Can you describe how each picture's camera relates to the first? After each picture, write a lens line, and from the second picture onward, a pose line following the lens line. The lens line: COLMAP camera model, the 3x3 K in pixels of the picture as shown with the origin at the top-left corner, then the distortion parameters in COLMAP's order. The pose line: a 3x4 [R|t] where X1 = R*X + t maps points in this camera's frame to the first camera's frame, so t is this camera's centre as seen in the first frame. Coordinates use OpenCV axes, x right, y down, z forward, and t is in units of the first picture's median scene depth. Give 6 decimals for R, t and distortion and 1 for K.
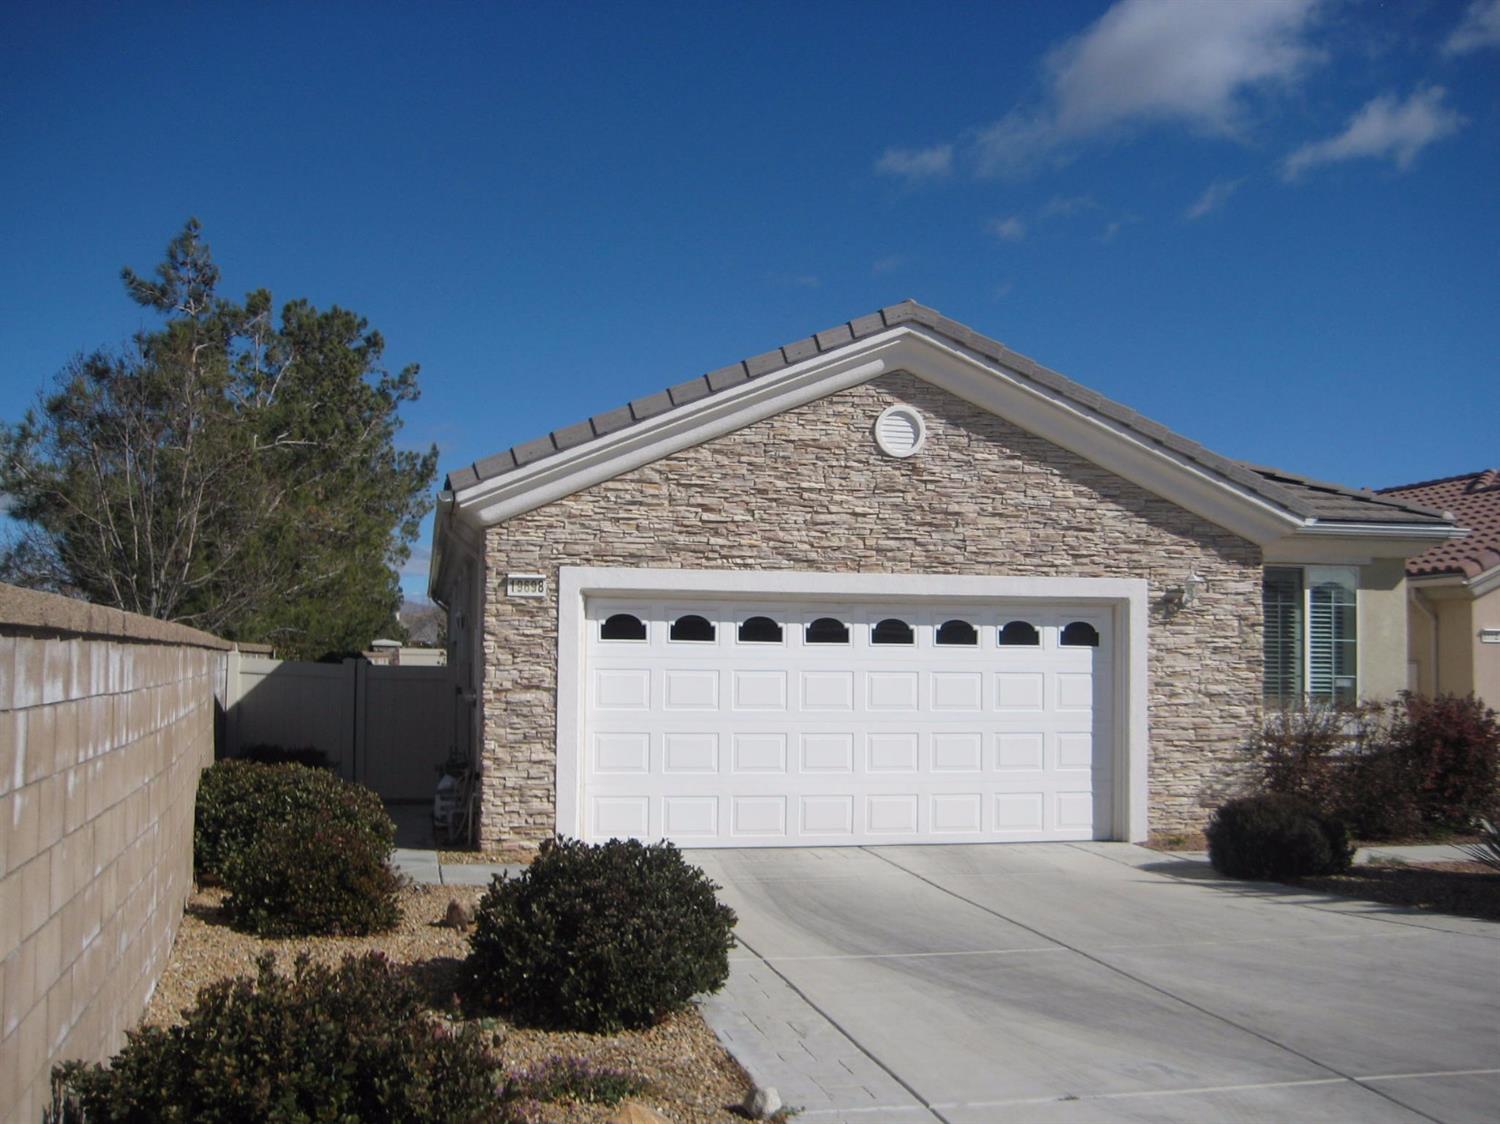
lens RADIAL K [[1563.6, 0, 750.0], [0, 1563.6, 562.0], [0, 0, 1]] dist [-0.161444, 0.210526]
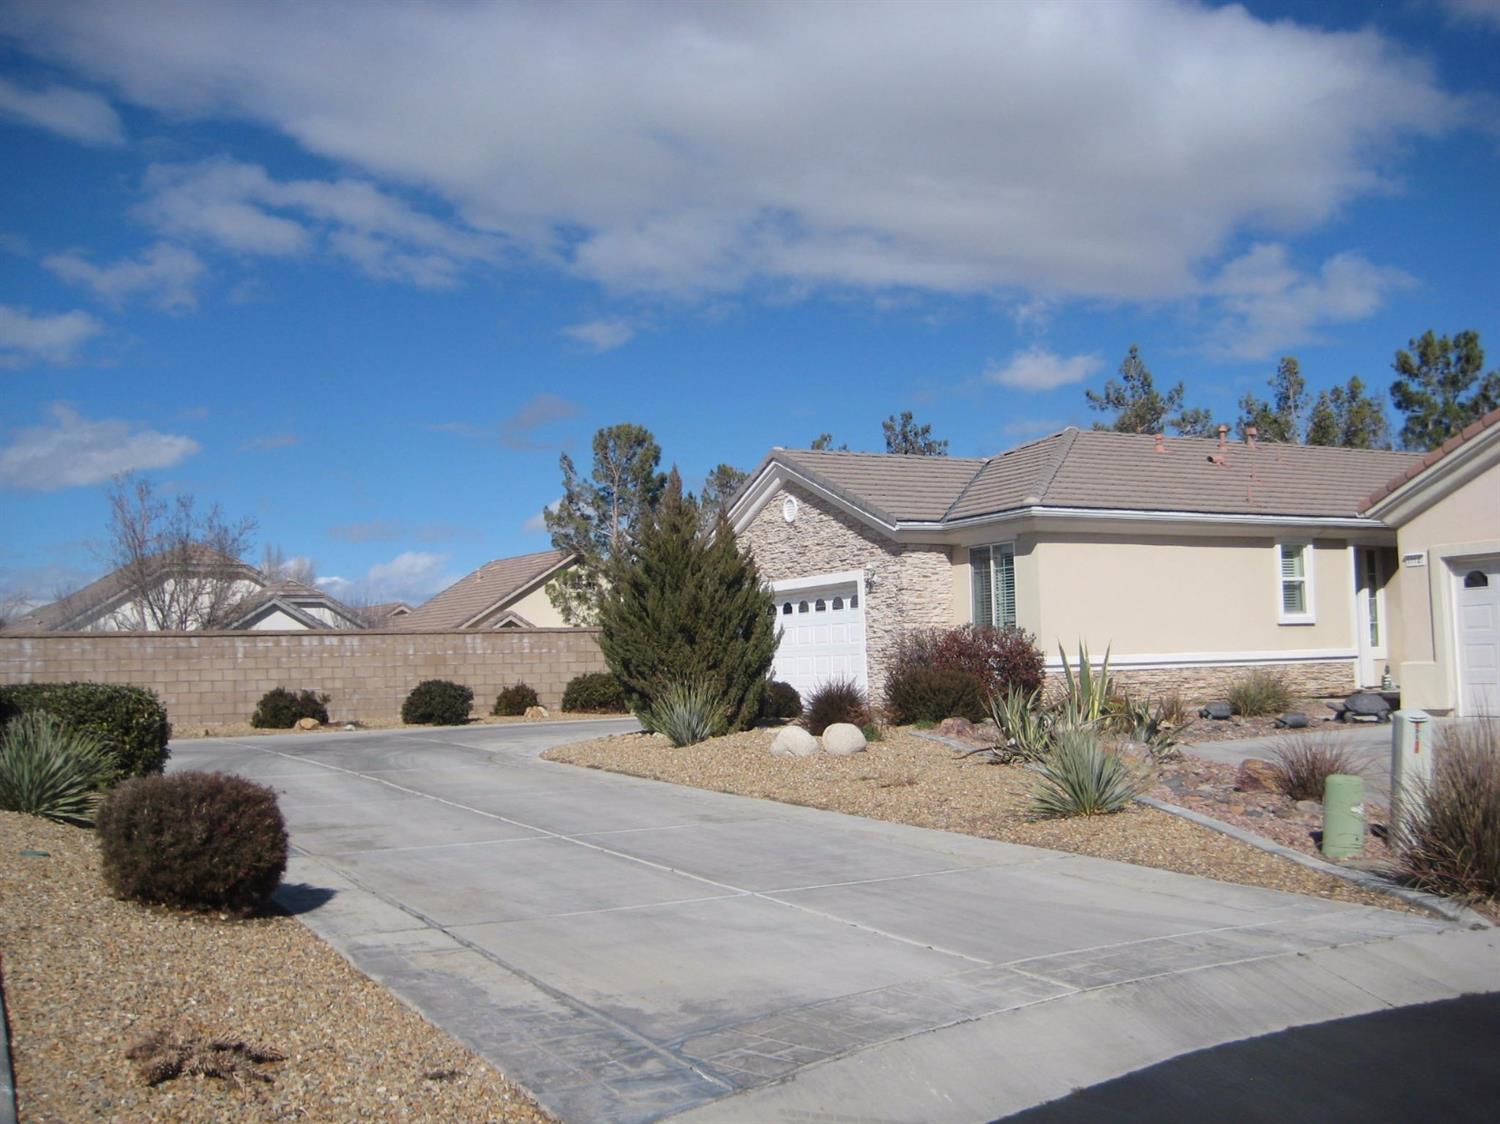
lens RADIAL K [[1563.6, 0, 750.0], [0, 1563.6, 562.0], [0, 0, 1]] dist [-0.161444, 0.210526]
pose [[0.268152, -0.084452, -0.959668, 1.990930], [0.096749, 0.993475, -0.060393, 0.100820], [0.958506, -0.076652, 0.274573, 0.369220]]
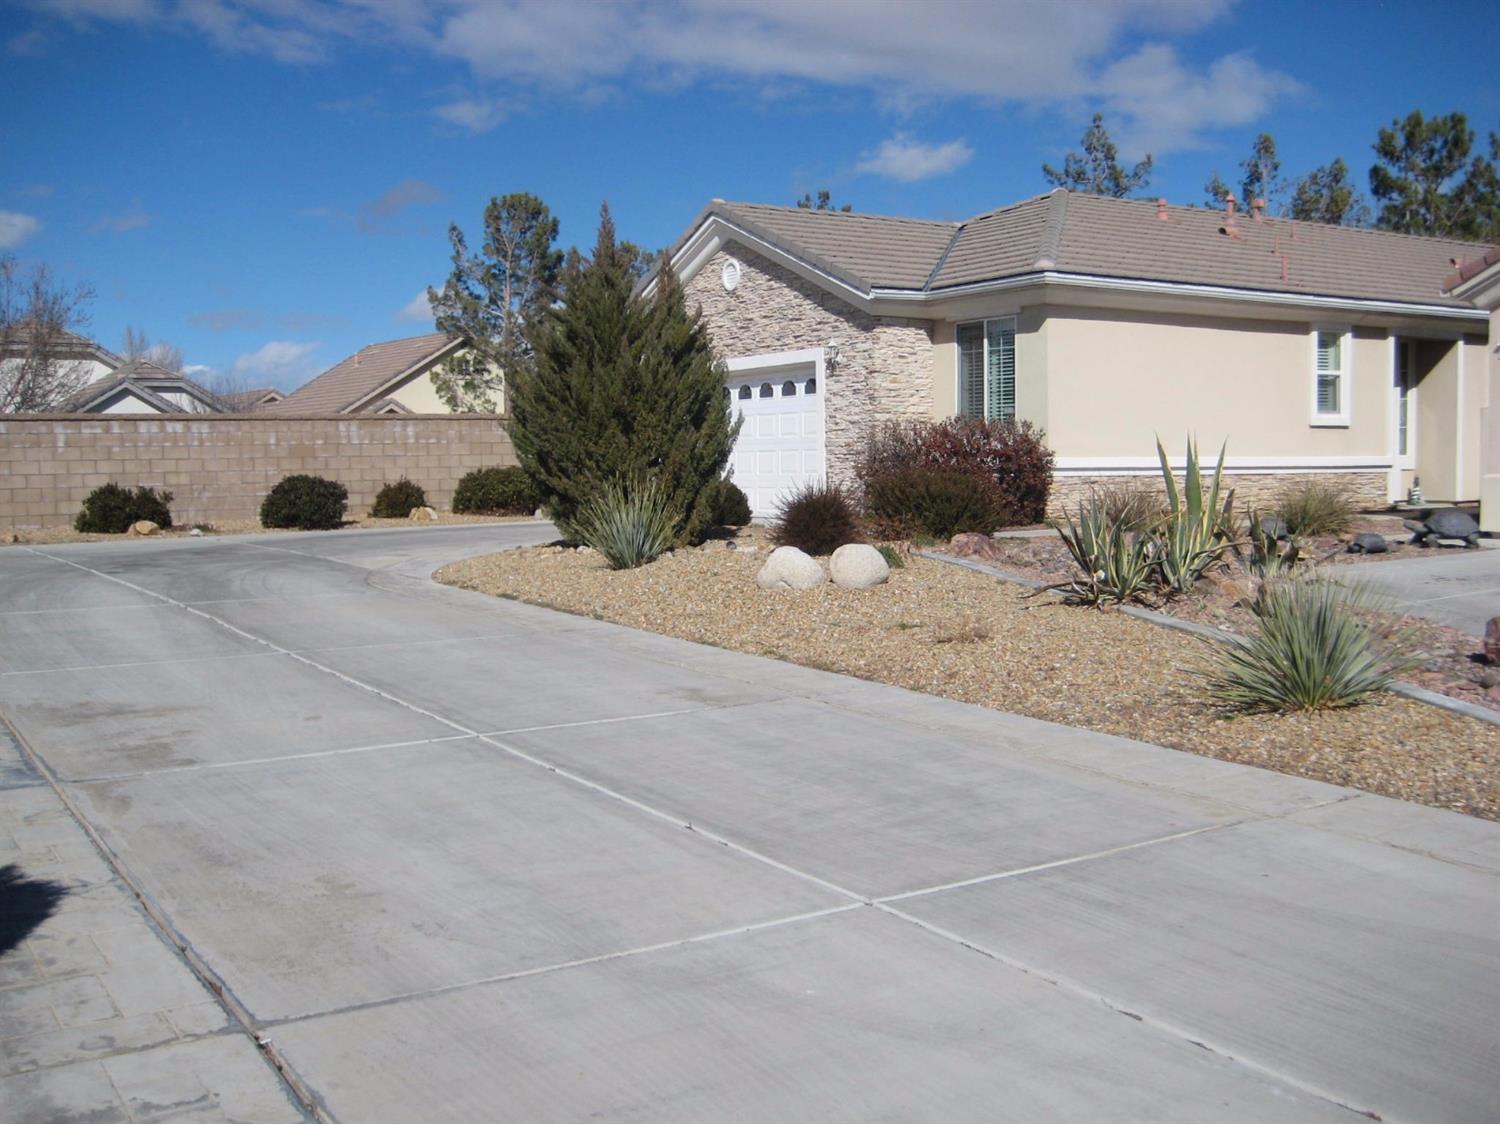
lens RADIAL K [[1563.6, 0, 750.0], [0, 1563.6, 562.0], [0, 0, 1]] dist [-0.161444, 0.210526]
pose [[0.339584, 0.044169, -0.939538, 1.668588], [0.081251, 0.993785, 0.076086, 0.097611], [0.937060, -0.102176, 0.333885, 0.407087]]
